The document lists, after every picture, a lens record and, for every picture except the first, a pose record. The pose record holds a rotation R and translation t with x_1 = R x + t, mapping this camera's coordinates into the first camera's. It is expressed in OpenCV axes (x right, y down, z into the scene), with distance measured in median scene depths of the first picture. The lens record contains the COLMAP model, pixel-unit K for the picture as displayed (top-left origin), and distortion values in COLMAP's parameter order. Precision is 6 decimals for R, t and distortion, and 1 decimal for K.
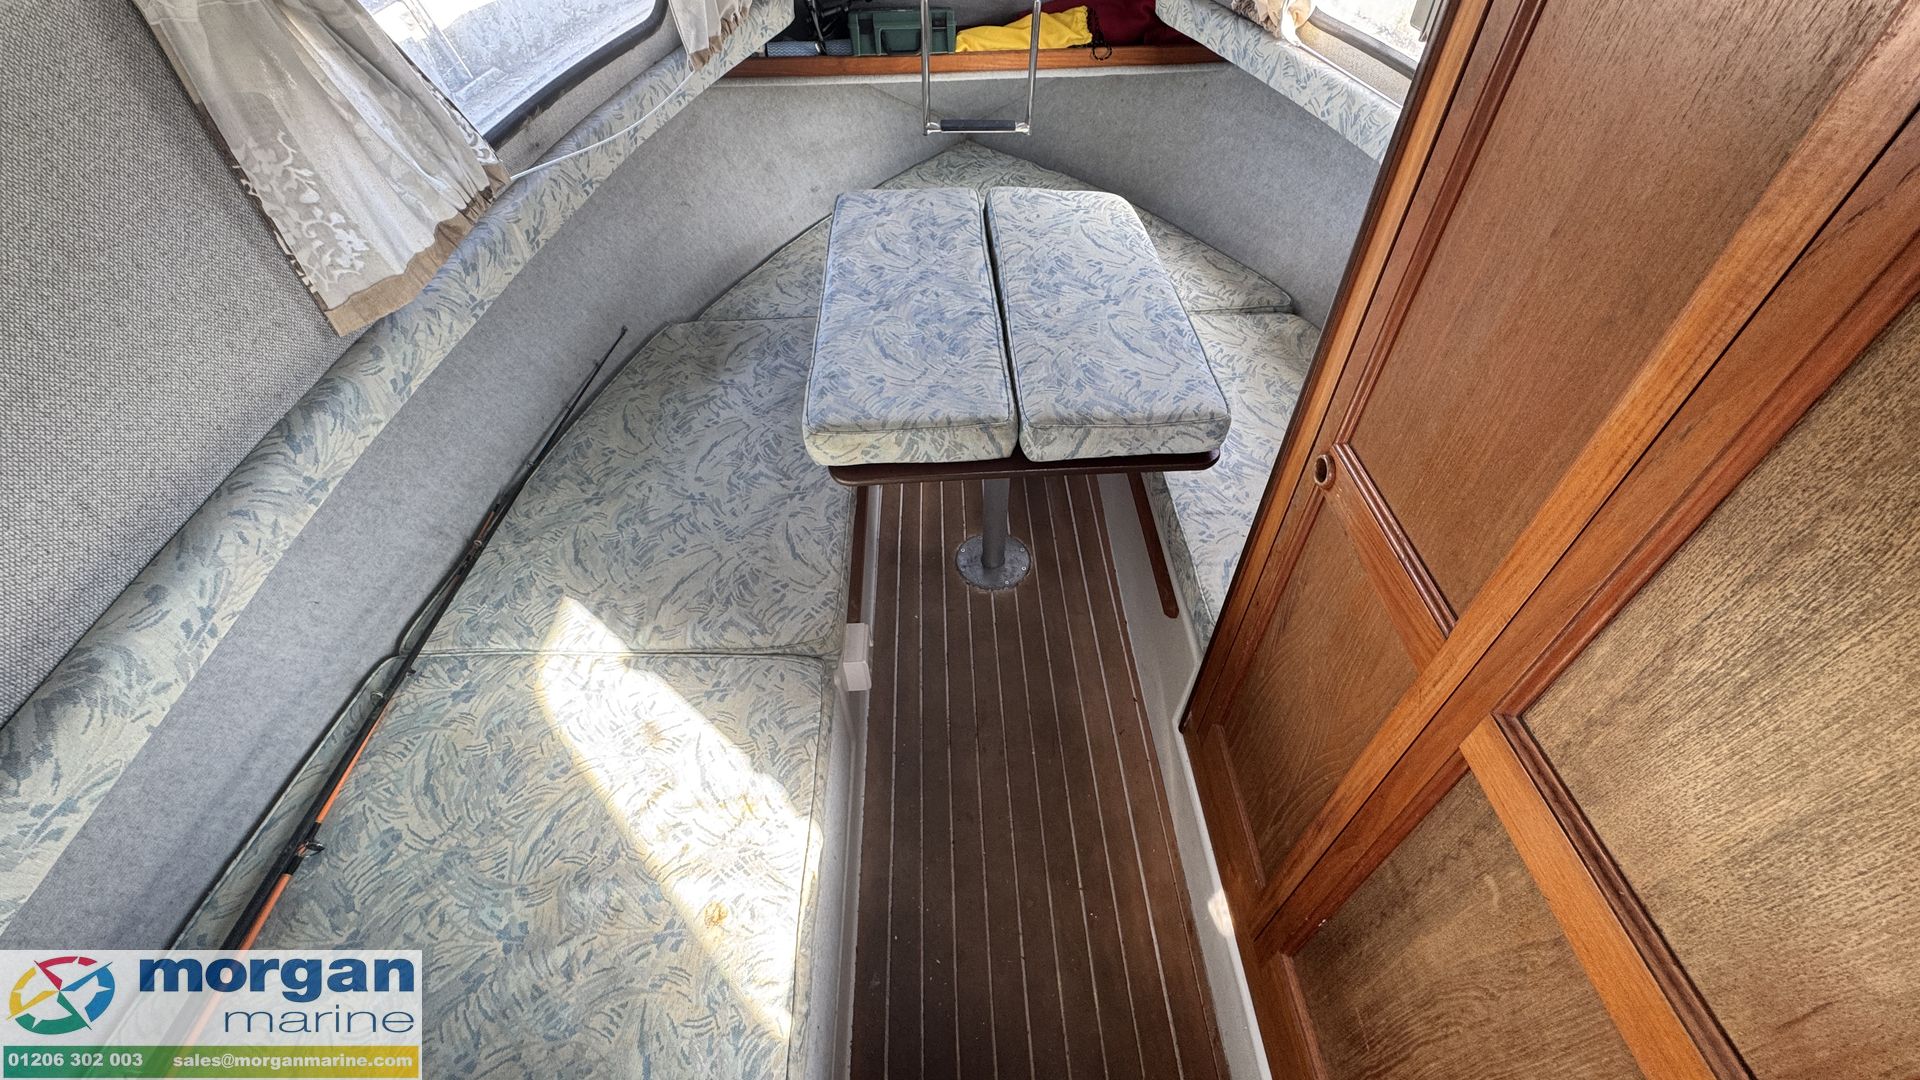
lens RADIAL K [[764.0, 0, 961.2], [0, 764.0, 537.8], [0, 0, 1]] dist [-0.003491, 0.000150]
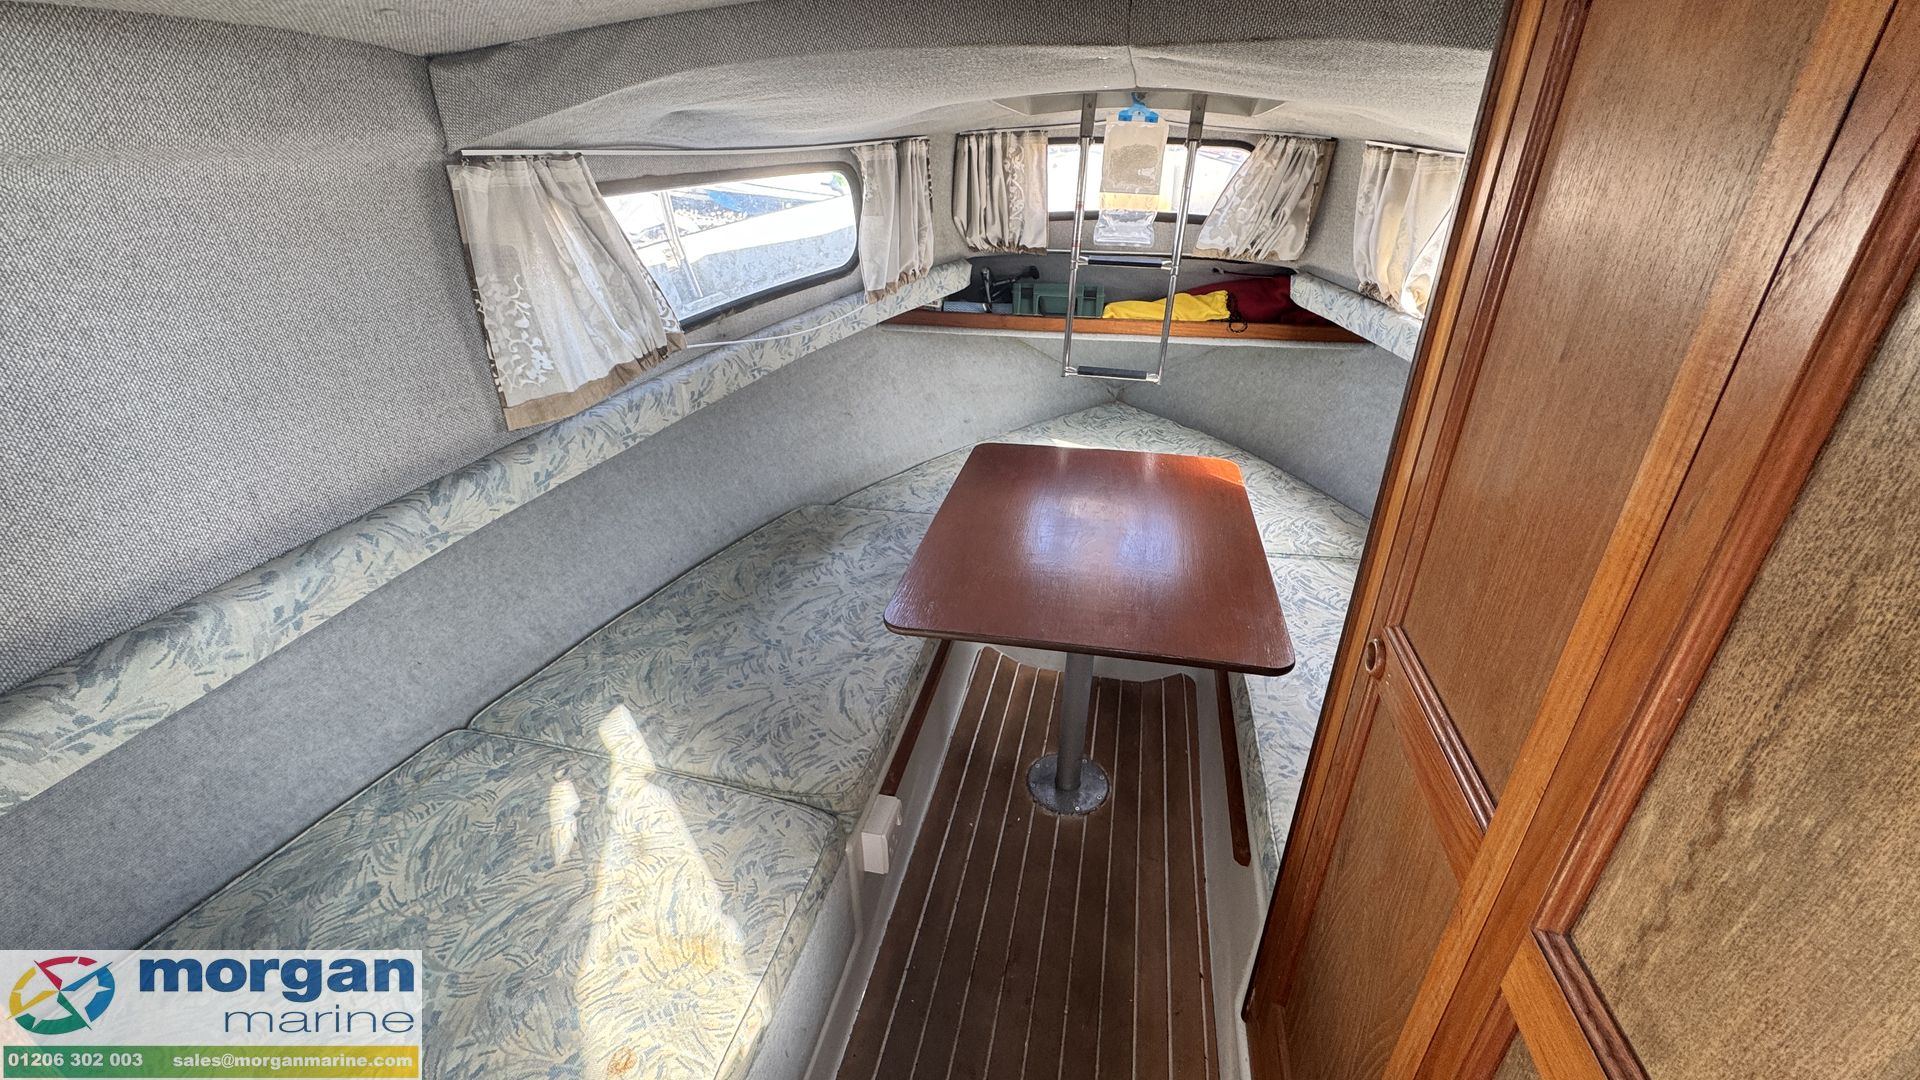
lens RADIAL K [[764.0, 0, 961.2], [0, 764.0, 537.8], [0, 0, 1]] dist [-0.003491, 0.000150]
pose [[0.966820, 0.124070, -0.223306, 0.162053], [-0.191624, 0.930298, -0.312770, 0.126129], [0.168936, 0.345184, 0.923206, 0.050522]]
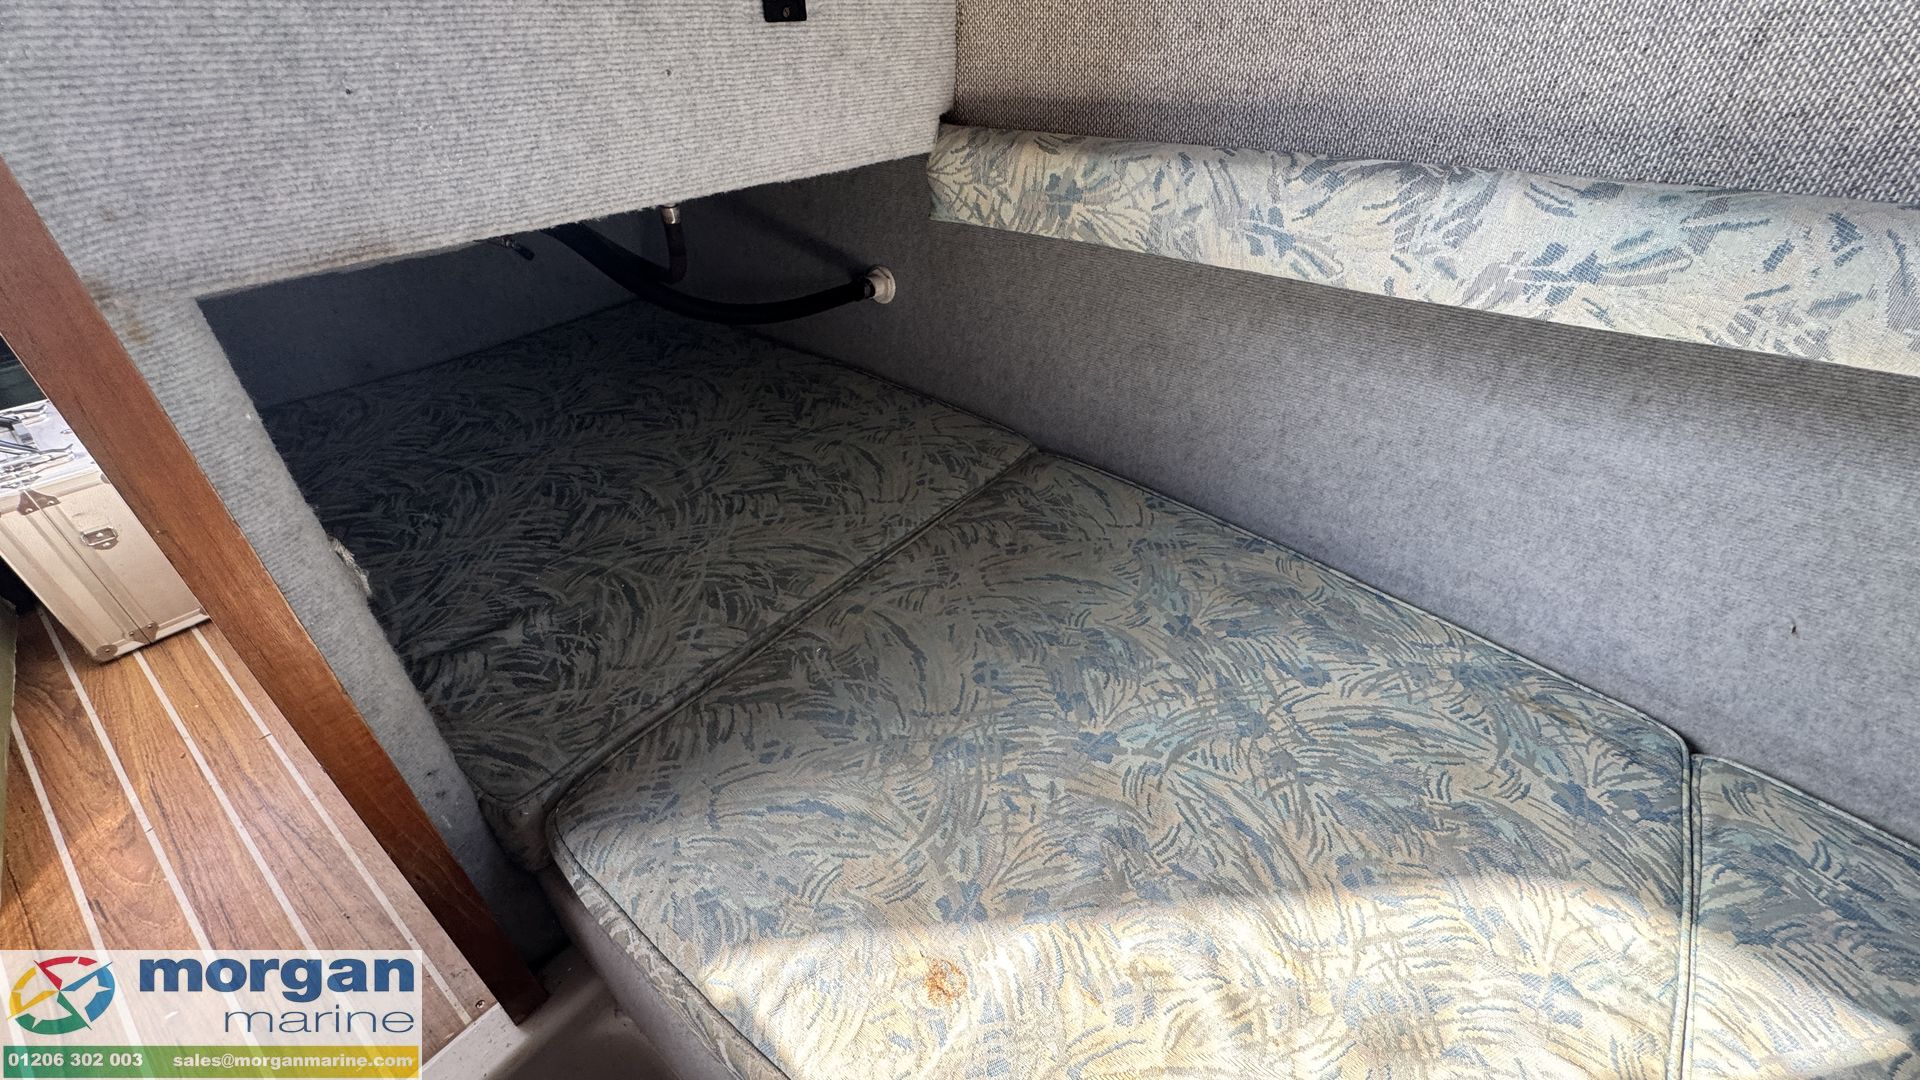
lens RADIAL K [[764.0, 0, 961.2], [0, 764.0, 537.8], [0, 0, 1]] dist [-0.003491, 0.000150]
pose [[-0.642782, 0.436238, -0.629704, -0.115449], [-0.569284, 0.278016, 0.773707, -0.024423], [0.512589, 0.855806, 0.069640, 0.648287]]
